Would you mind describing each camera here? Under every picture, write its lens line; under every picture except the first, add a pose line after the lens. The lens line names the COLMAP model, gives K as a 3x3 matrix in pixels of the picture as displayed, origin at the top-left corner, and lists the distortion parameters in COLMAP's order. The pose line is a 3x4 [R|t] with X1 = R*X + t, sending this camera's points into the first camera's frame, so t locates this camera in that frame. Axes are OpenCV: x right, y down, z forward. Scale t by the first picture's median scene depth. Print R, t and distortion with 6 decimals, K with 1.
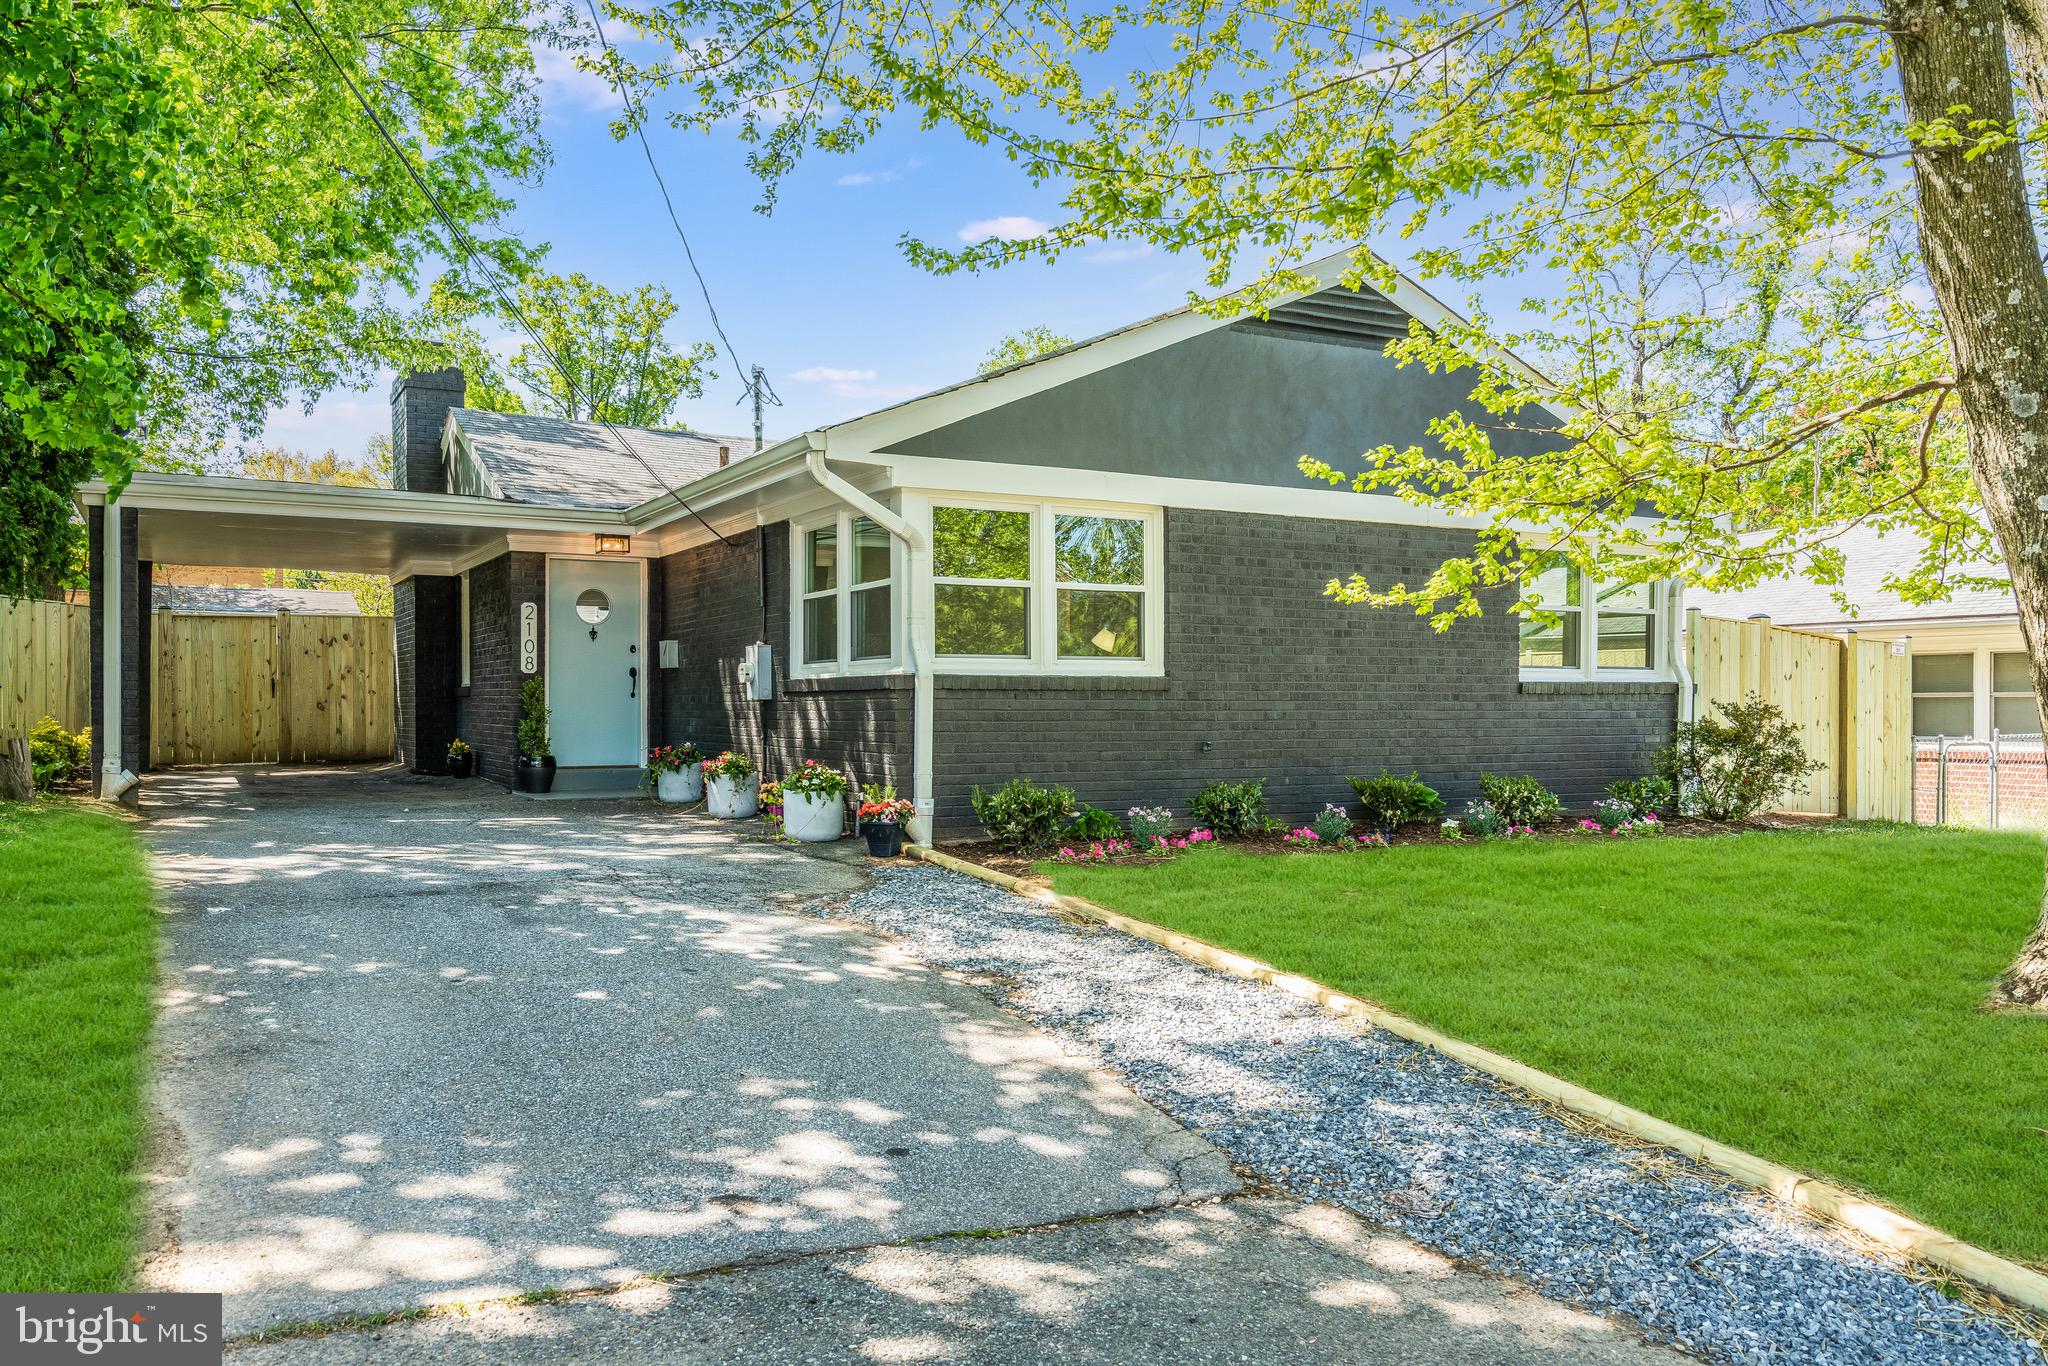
lens RADIAL K [[1598.9, 0, 1024.9], [0, 1598.9, 711.4], [0, 0, 1]] dist [-0.005904, 0.087512]
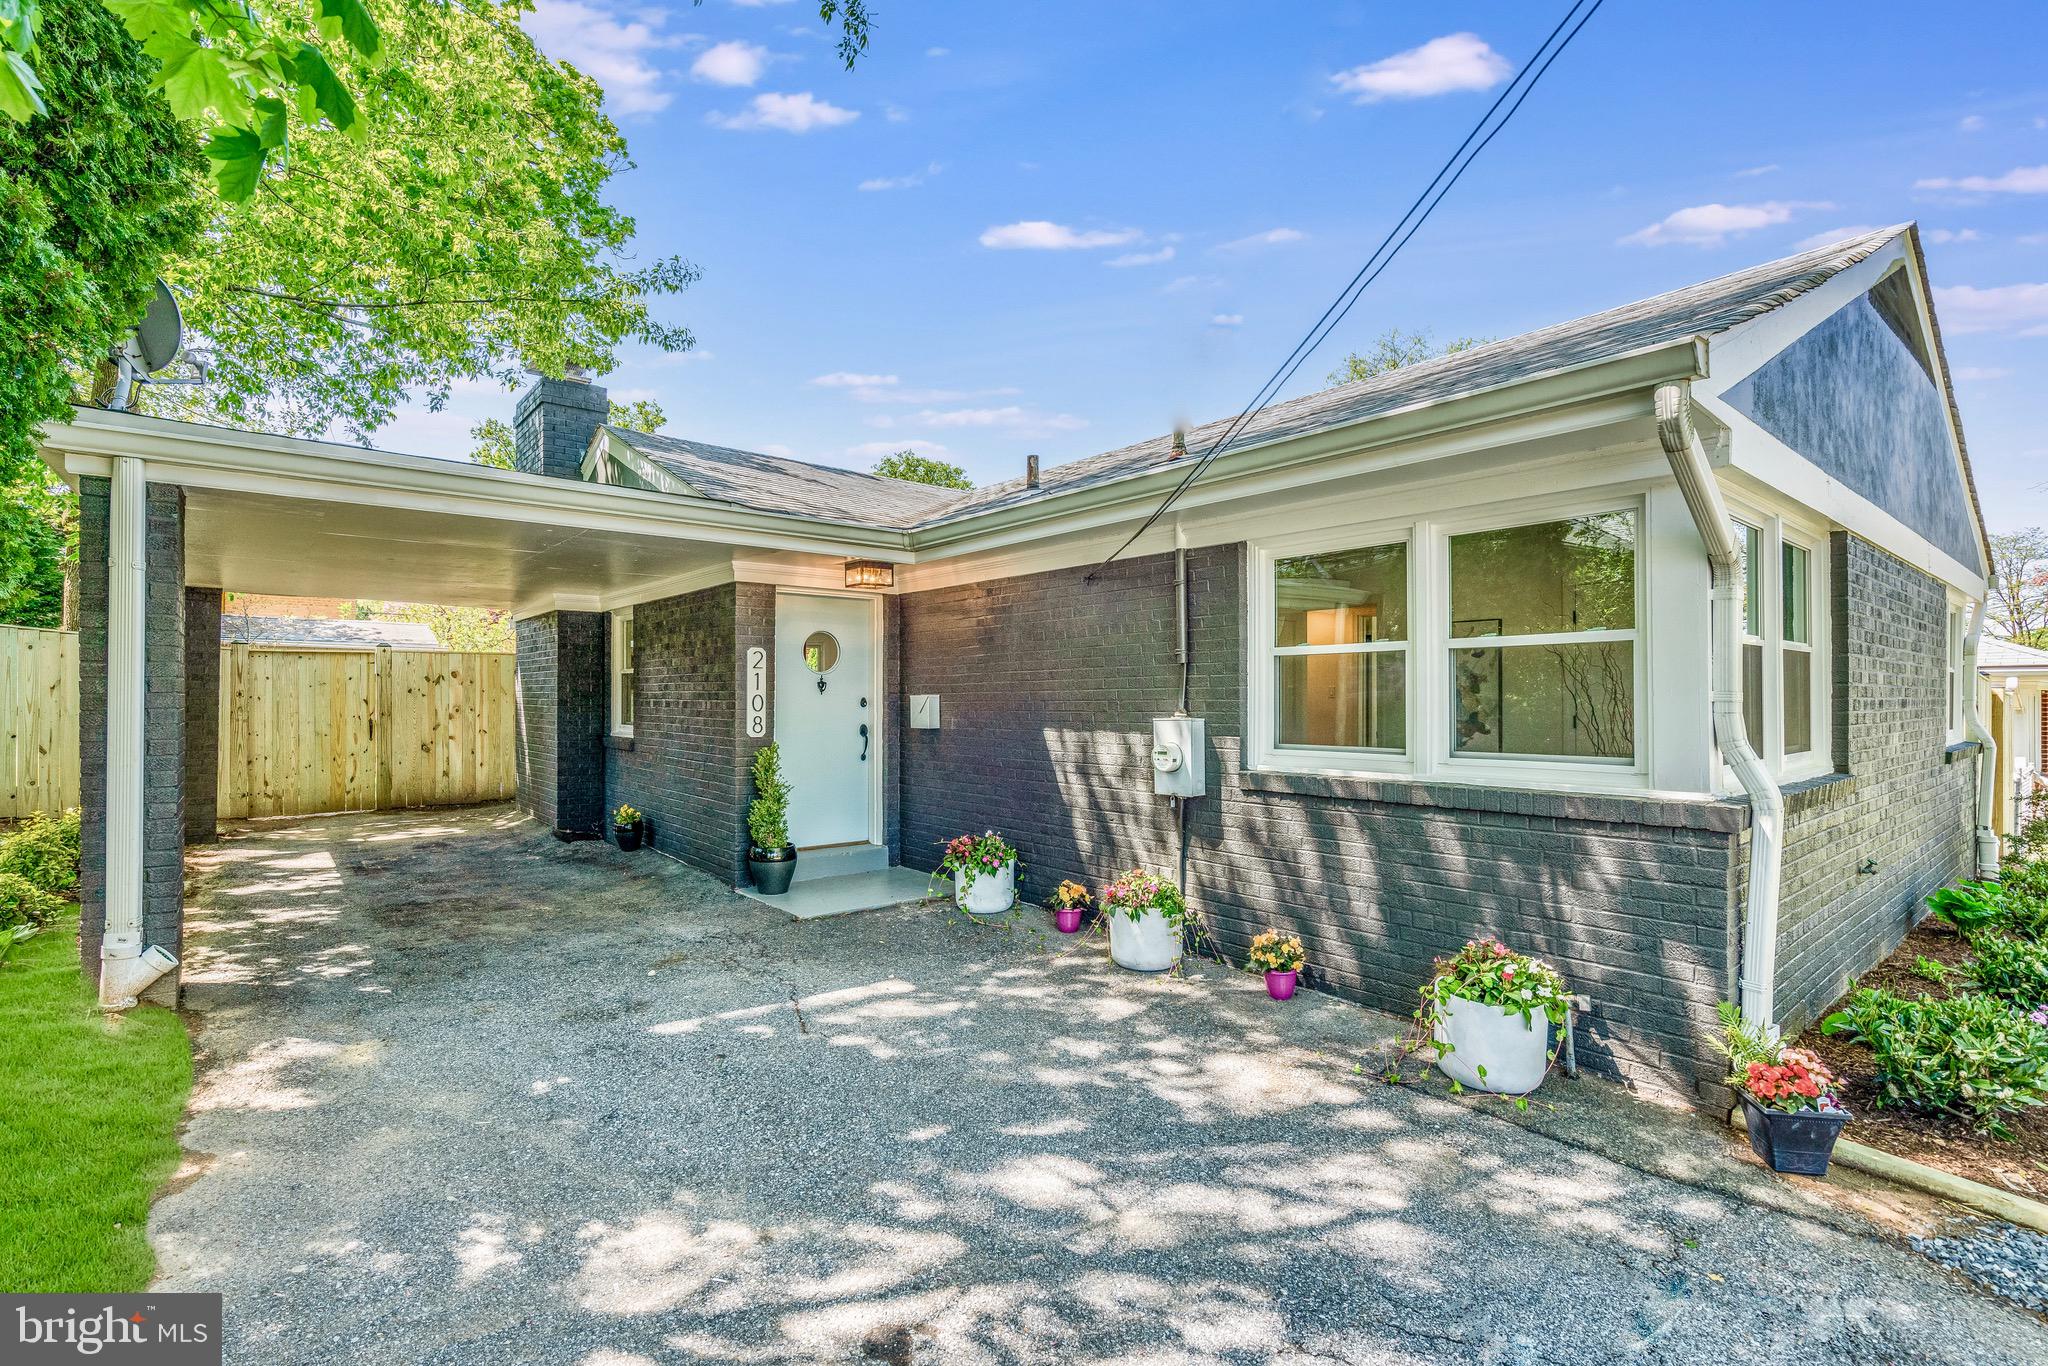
lens RADIAL K [[960.4, 0, 1033.9], [0, 960.4, 690.8], [0, 0, 1]] dist [-0.032281, 0.025179]
pose [[0.979580, 0.002282, 0.201040, -0.265848], [-0.000344, 0.999953, -0.009678, -0.041346], [-0.201053, 0.009411, 0.979535, 0.501849]]
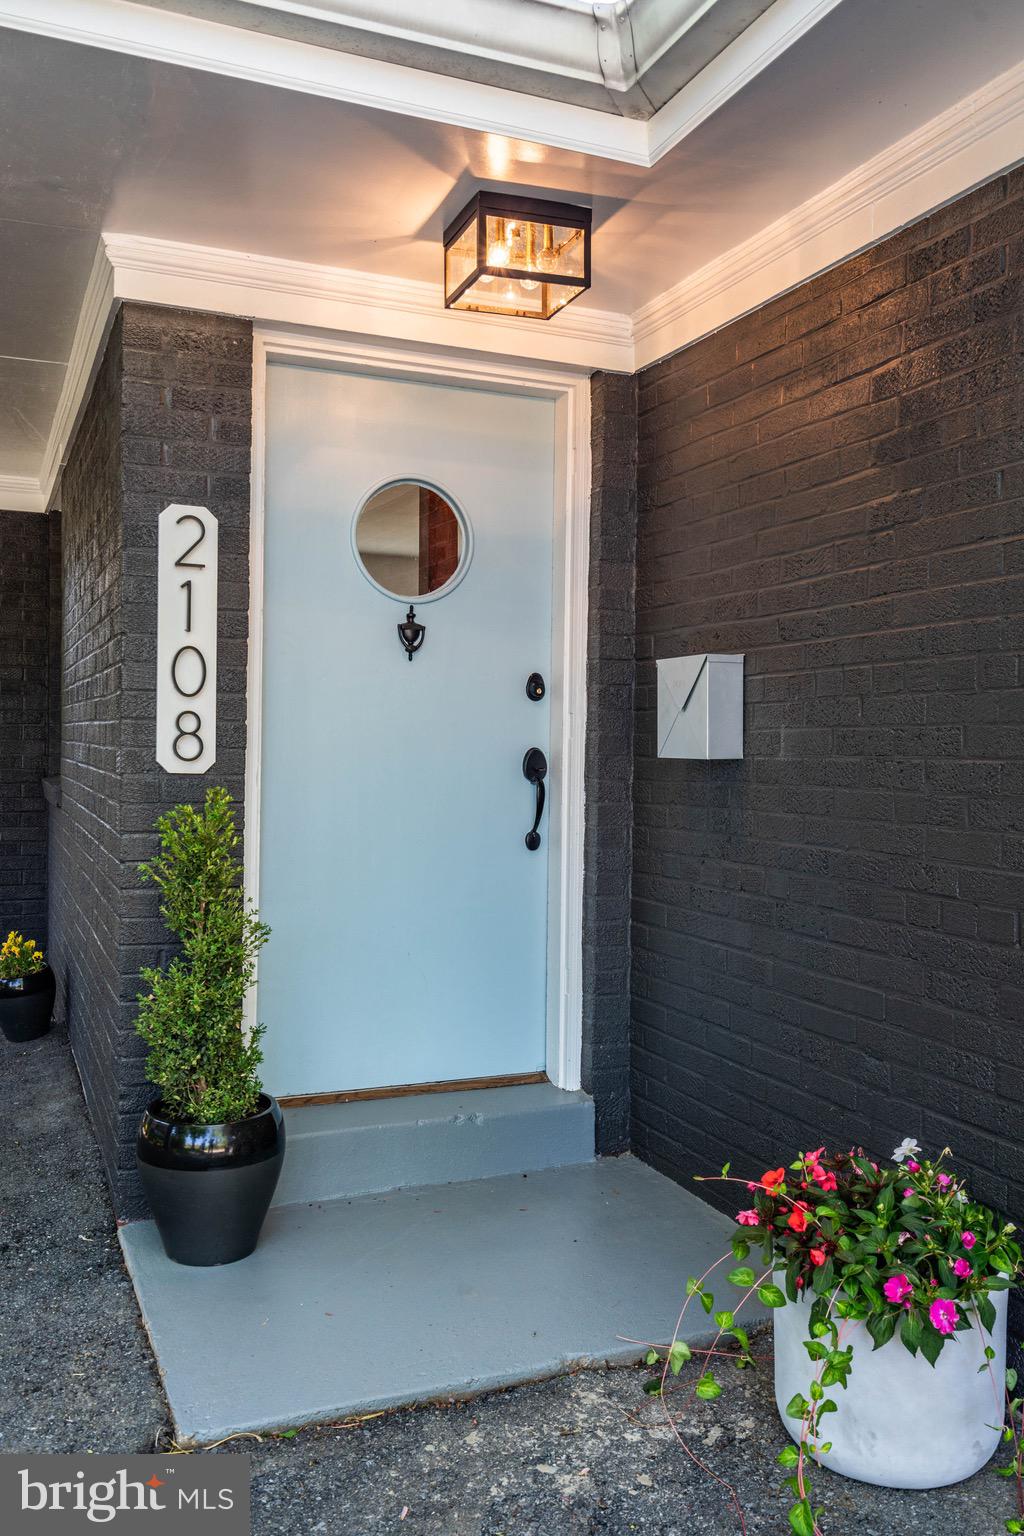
lens RADIAL K [[1340.6, 0, 515.6], [0, 1340.6, 774.4], [0, 0, 1]] dist [0.006000, 0.002185]
pose [[0.994587, 0.016865, -0.102529, -0.228925], [-0.014737, 0.999661, 0.021485, -0.028849], [0.102856, -0.019858, 0.994498, 0.770503]]
